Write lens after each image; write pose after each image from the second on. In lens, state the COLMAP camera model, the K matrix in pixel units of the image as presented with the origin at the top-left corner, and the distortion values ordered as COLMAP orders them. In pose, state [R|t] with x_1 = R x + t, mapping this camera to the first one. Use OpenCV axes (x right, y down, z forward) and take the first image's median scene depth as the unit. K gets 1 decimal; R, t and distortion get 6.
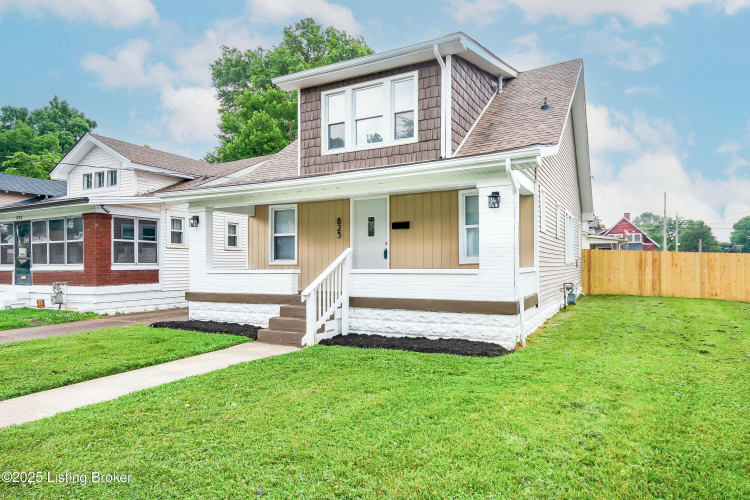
lens RADIAL K [[484.3, 0, 371.3], [0, 484.3, 254.4], [0, 0, 1]] dist [0.003730, 0.043338]
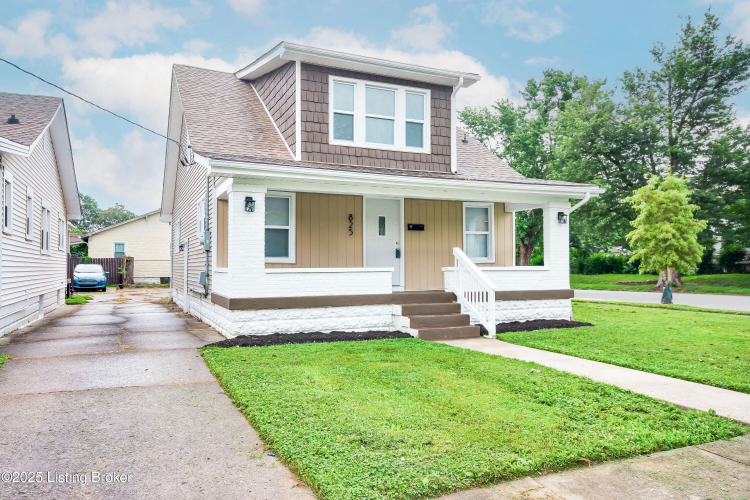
lens RADIAL K [[531.1, 0, 375.0], [0, 531.1, 250.0], [0, 0, 1]] dist [0.004266, 0.000982]
pose [[0.605610, 0.026752, 0.795312, -0.831695], [-0.018823, 0.999637, -0.019292, 0.013713], [-0.795539, -0.003286, 0.605893, 0.314327]]
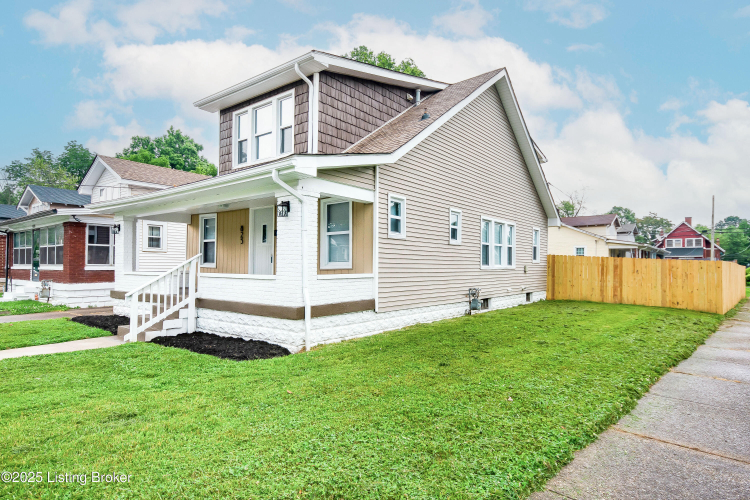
lens RADIAL K [[436.1, 0, 375.0], [0, 436.1, 250.0], [0, 0, 1]] dist [0.030007, 0.000022]
pose [[0.985436, 0.005184, -0.169970, 0.385569], [-0.007733, 0.999867, -0.014340, -0.007487], [0.169873, 0.015445, 0.985345, 0.067850]]
